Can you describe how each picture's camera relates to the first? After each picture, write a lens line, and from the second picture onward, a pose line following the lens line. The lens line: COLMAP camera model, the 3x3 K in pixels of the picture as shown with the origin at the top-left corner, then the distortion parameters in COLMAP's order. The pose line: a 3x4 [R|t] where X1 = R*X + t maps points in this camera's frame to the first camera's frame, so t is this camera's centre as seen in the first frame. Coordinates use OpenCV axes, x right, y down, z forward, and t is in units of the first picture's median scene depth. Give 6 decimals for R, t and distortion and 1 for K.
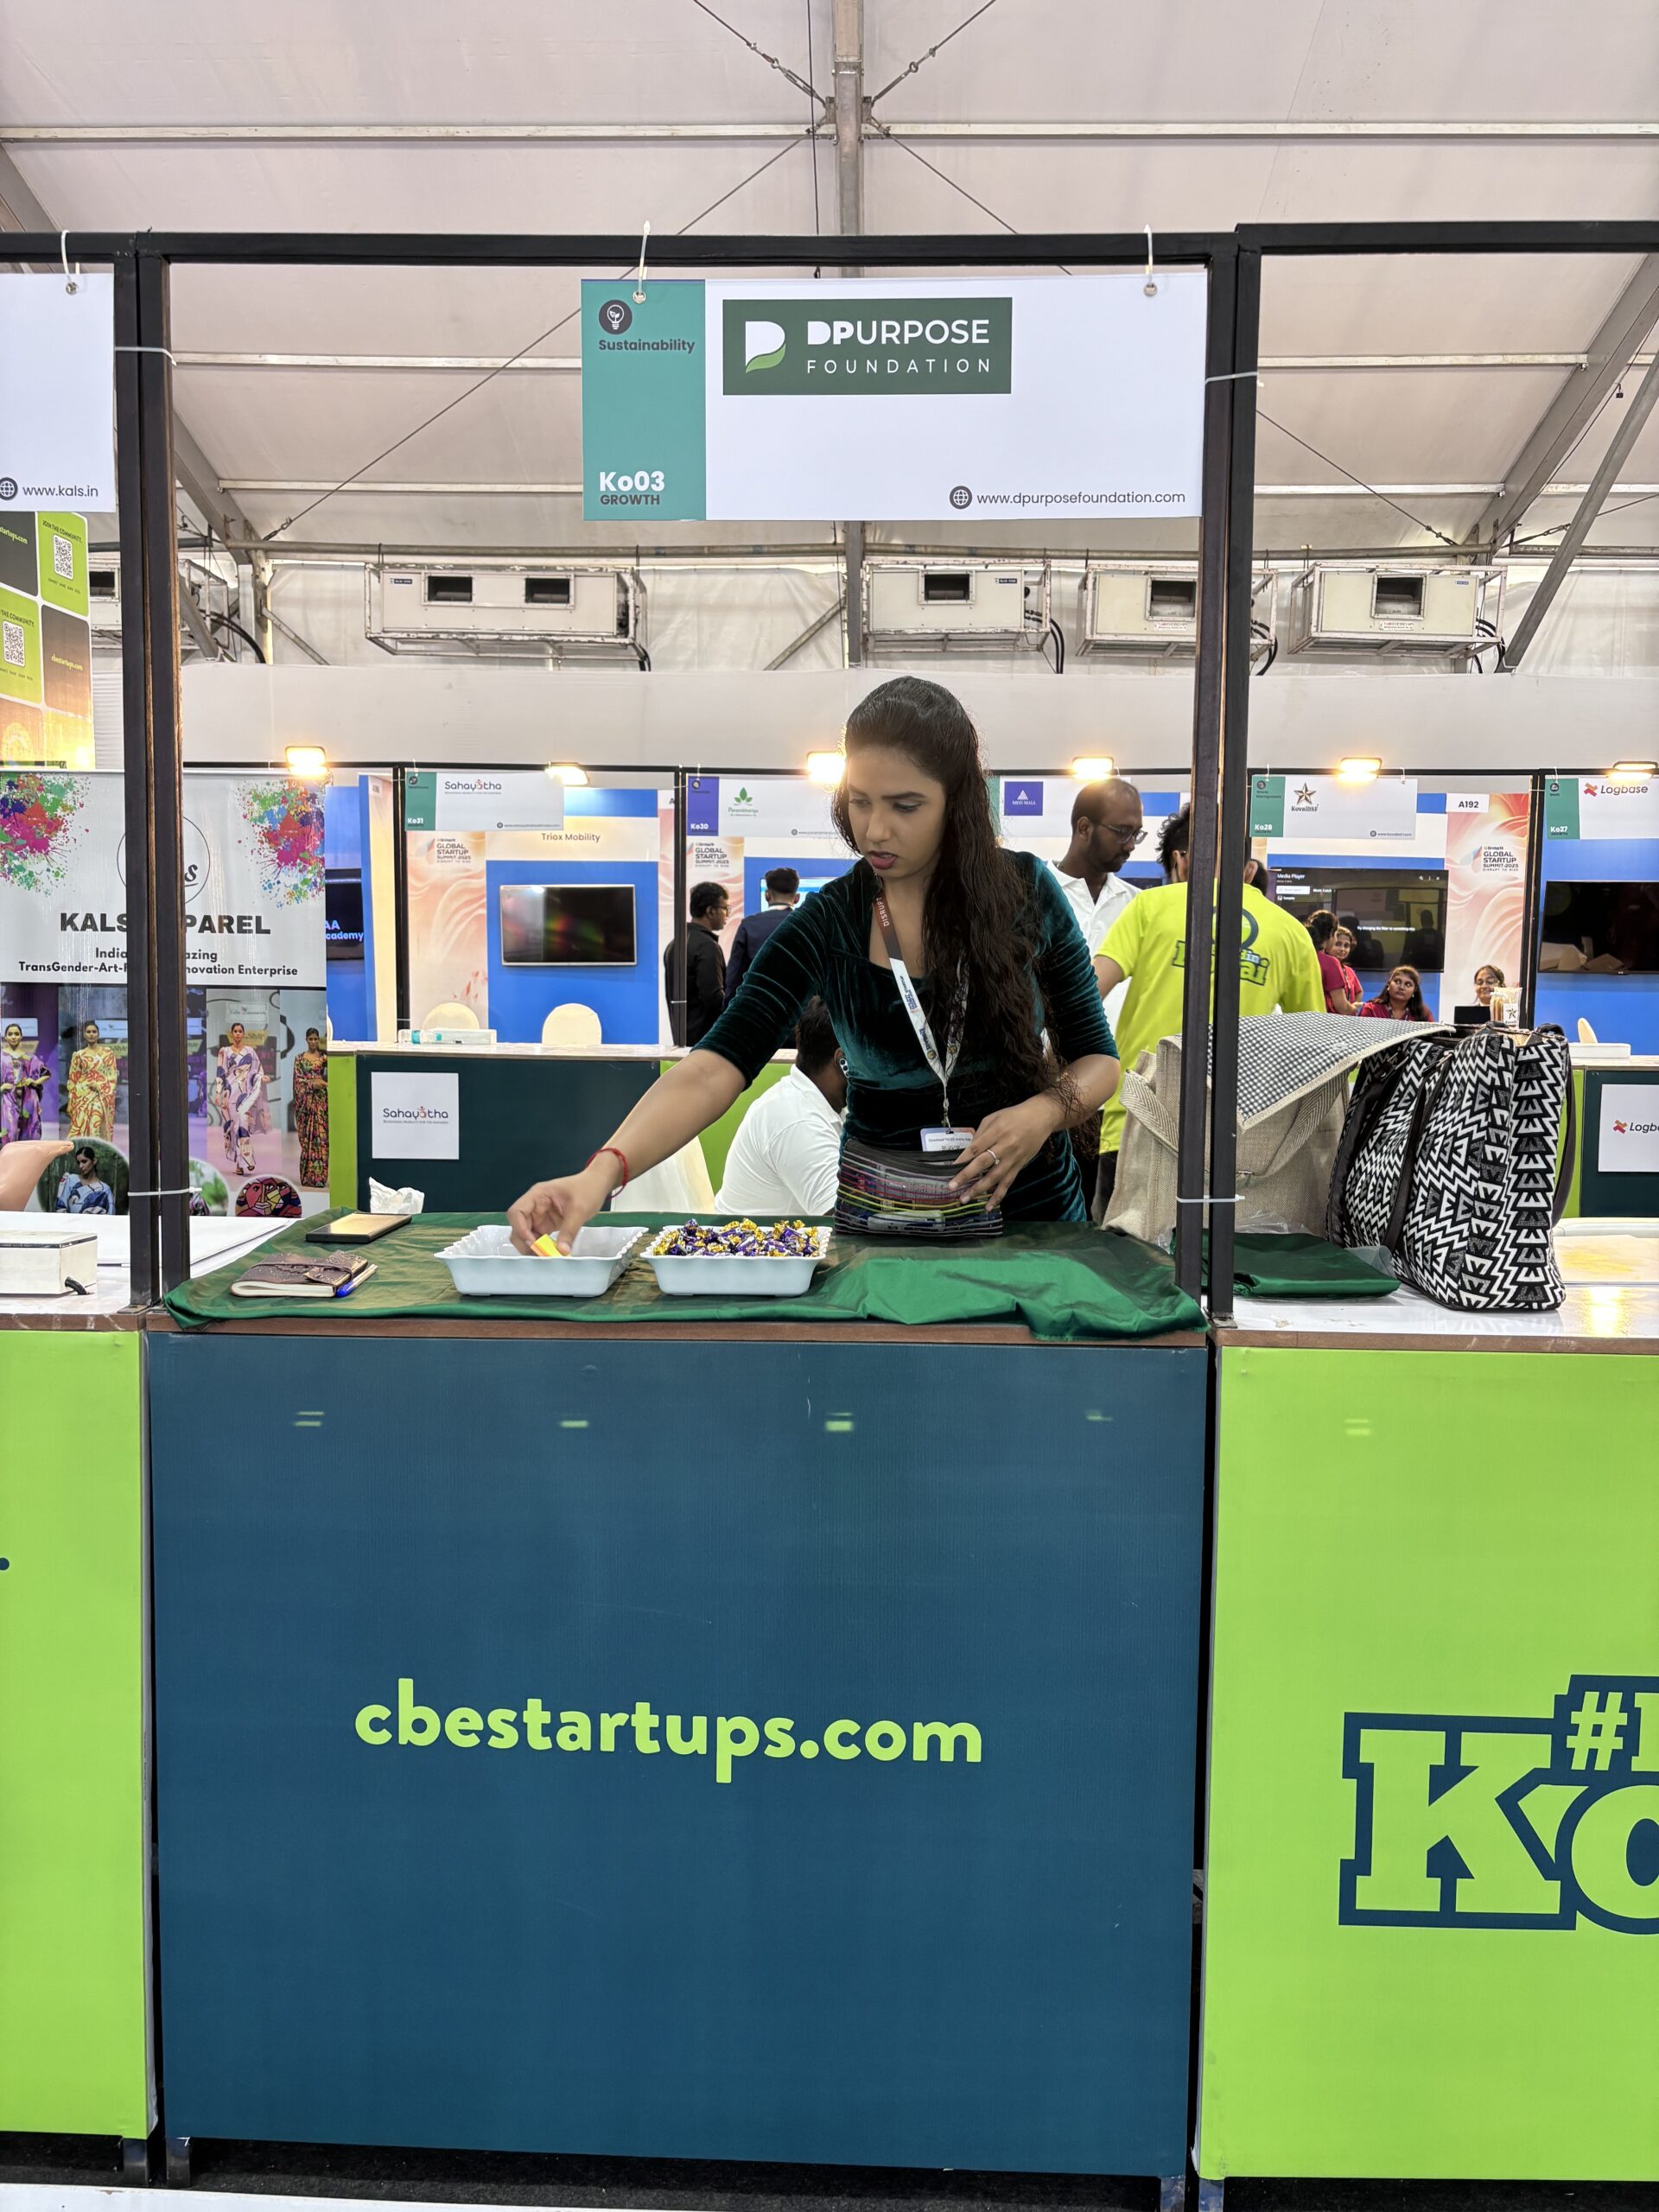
lens RADIAL K [[1659.6, 0, 826.1], [0, 1659.6, 1101.9], [0, 0, 1]] dist [-0.002217, 0.041425]
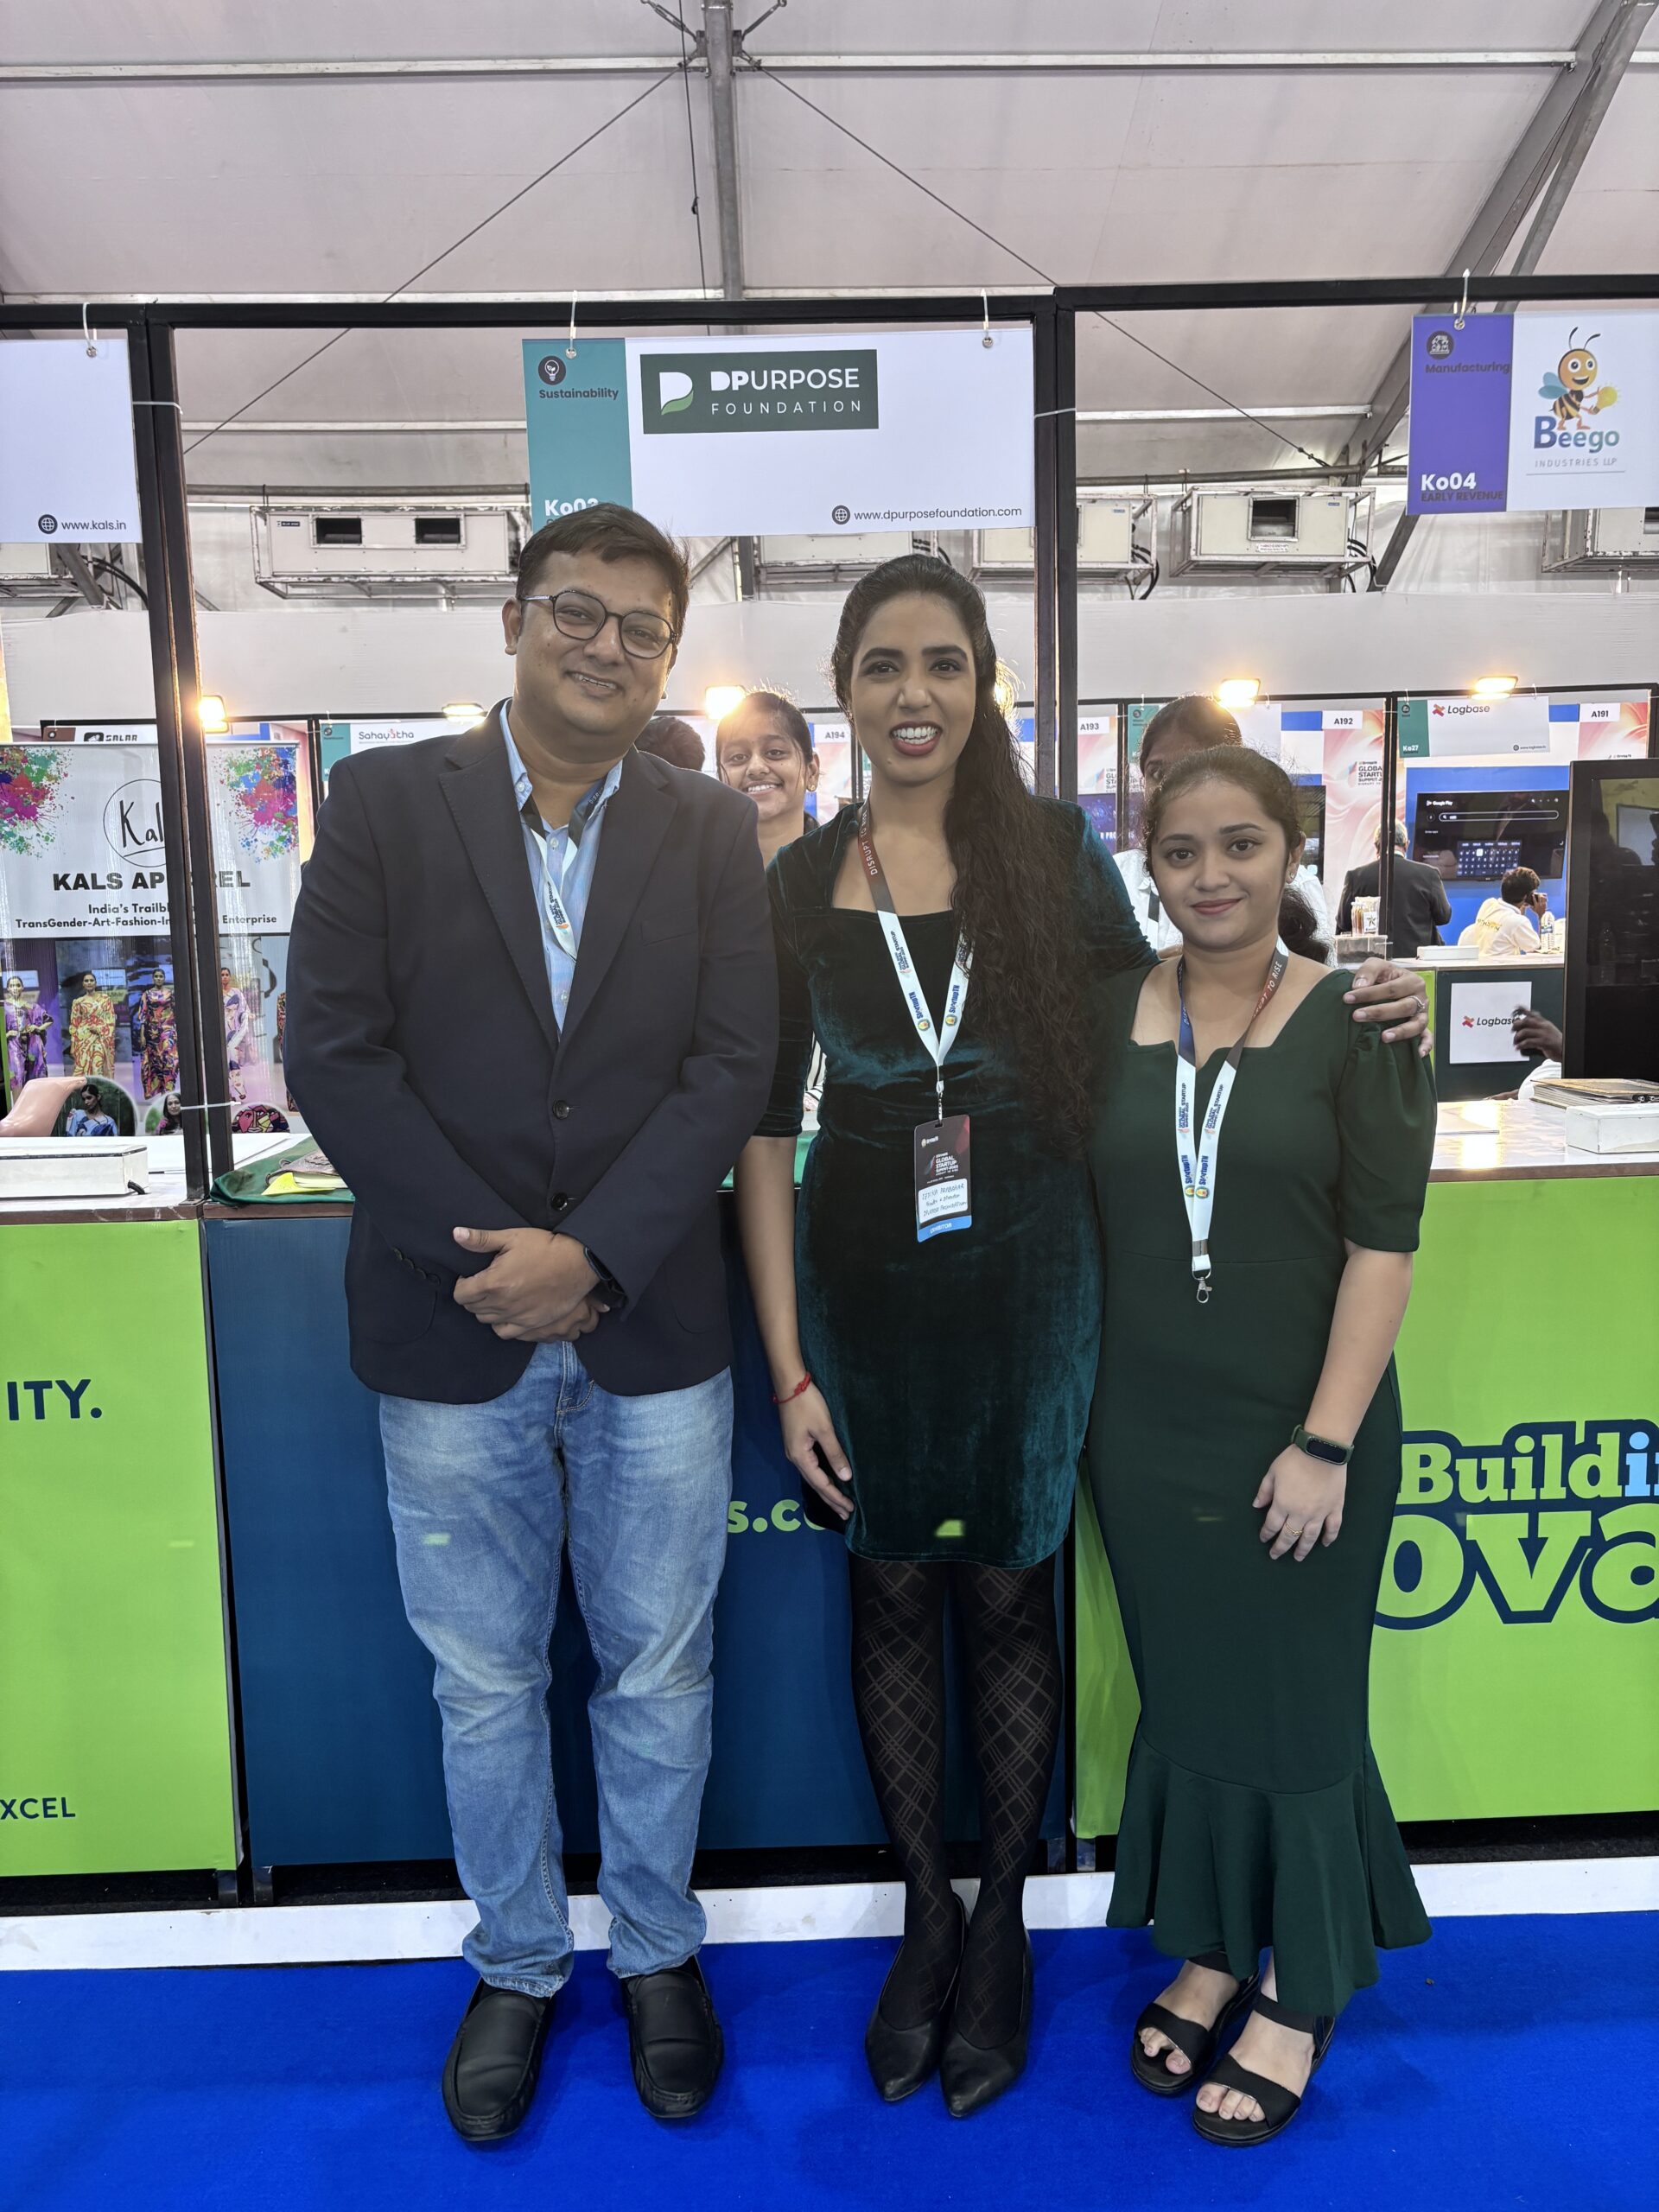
lens RADIAL K [[1739.9, 0, 839.4], [0, 1739.9, 1124.3], [0, 0, 1]] dist [0.033628, 0.004173]
pose [[0.997332, -0.041701, 0.059919, -0.005391], [0.038734, 0.998005, 0.049857, 0.007187], [-0.061879, -0.047403, 0.996957, -0.100913]]
